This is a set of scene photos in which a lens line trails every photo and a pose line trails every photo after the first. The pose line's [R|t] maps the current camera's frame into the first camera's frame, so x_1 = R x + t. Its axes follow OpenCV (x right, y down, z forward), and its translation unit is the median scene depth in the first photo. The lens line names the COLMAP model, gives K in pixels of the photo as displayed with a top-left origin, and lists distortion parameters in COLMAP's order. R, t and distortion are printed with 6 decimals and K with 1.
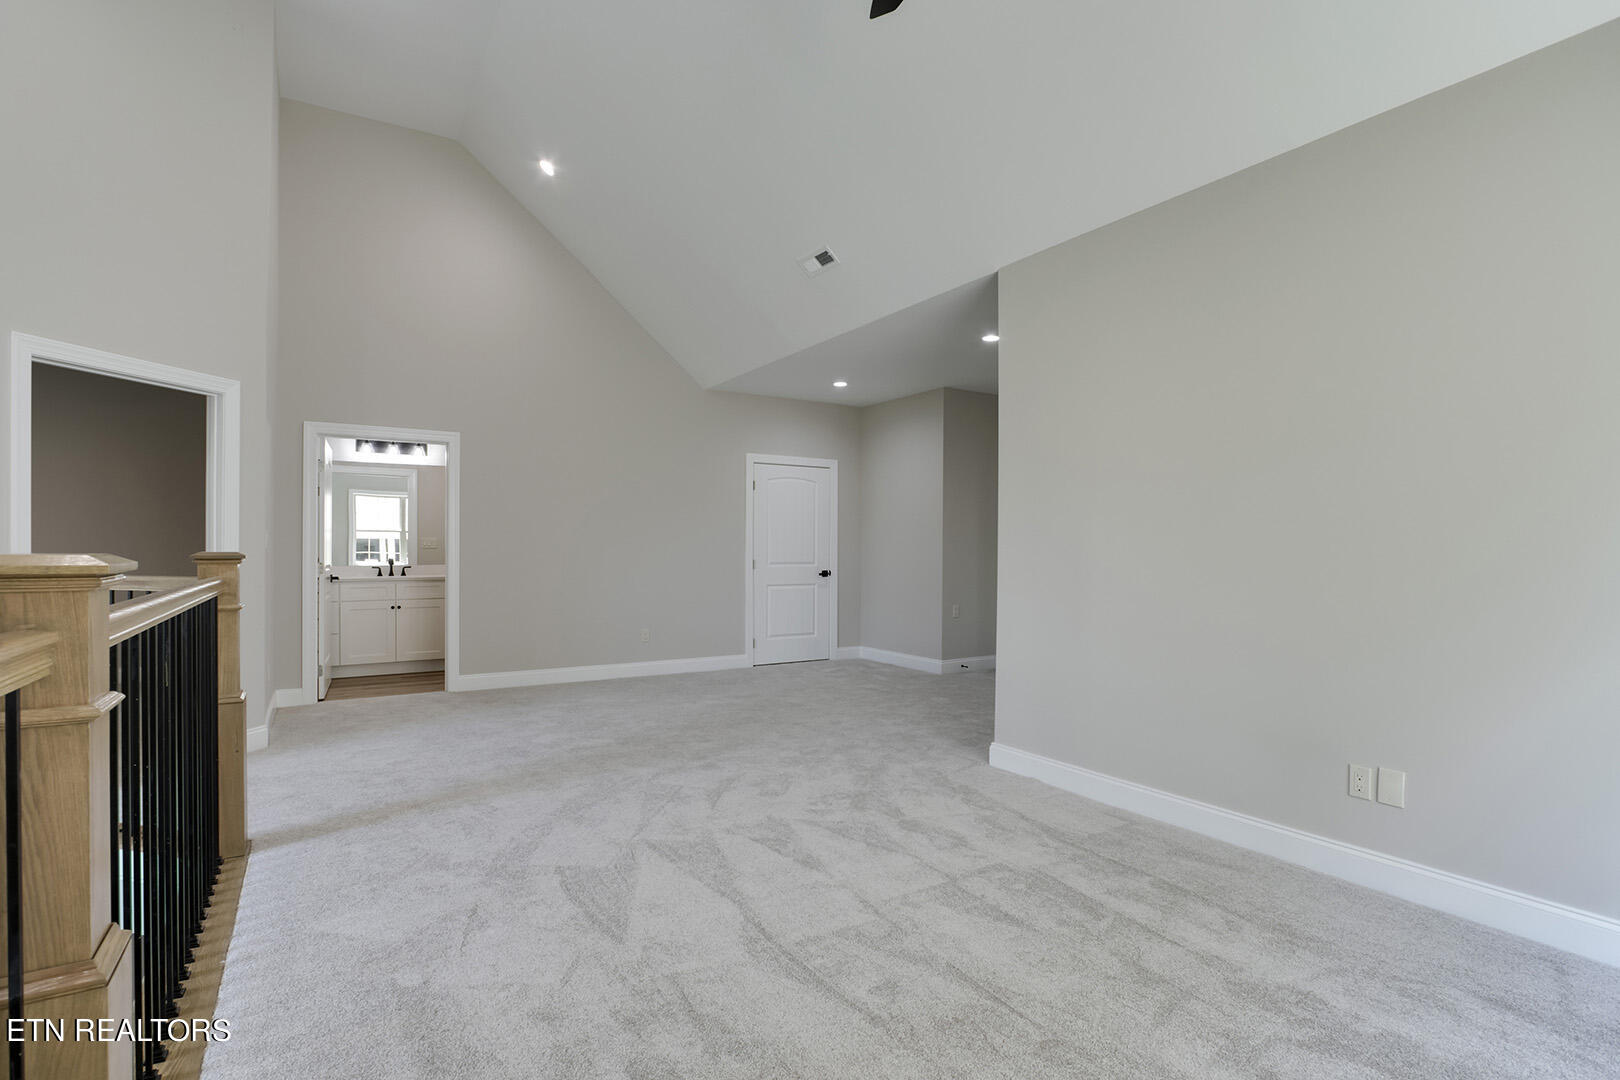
lens RADIAL K [[774.6, 0, 812.1], [0, 774.6, 543.9], [0, 0, 1]] dist [-0.031115, 0.007763]
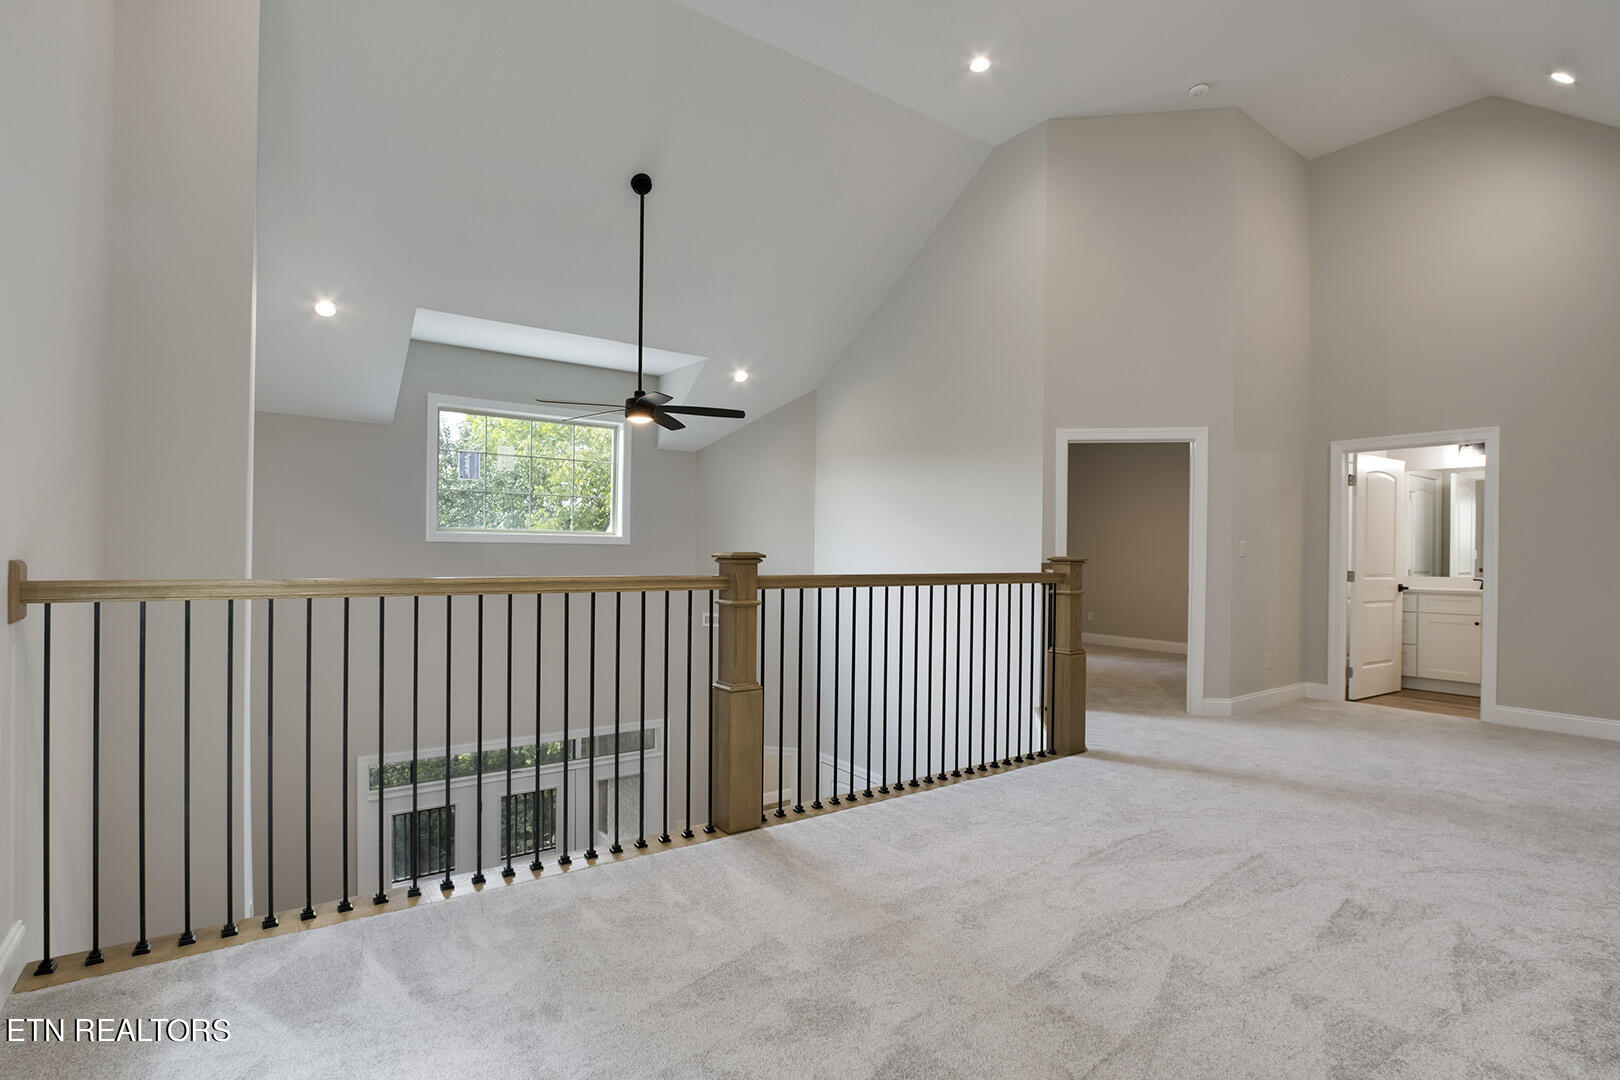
lens RADIAL K [[774.6, 0, 818.1], [0, 774.6, 552.7], [0, 0, 1]] dist [-0.031115, 0.007763]
pose [[0.068603, -0.002616, -0.997641, 0.655289], [-0.004026, 0.999988, -0.002899, 0.007996], [0.997636, 0.004216, 0.068592, 0.335290]]
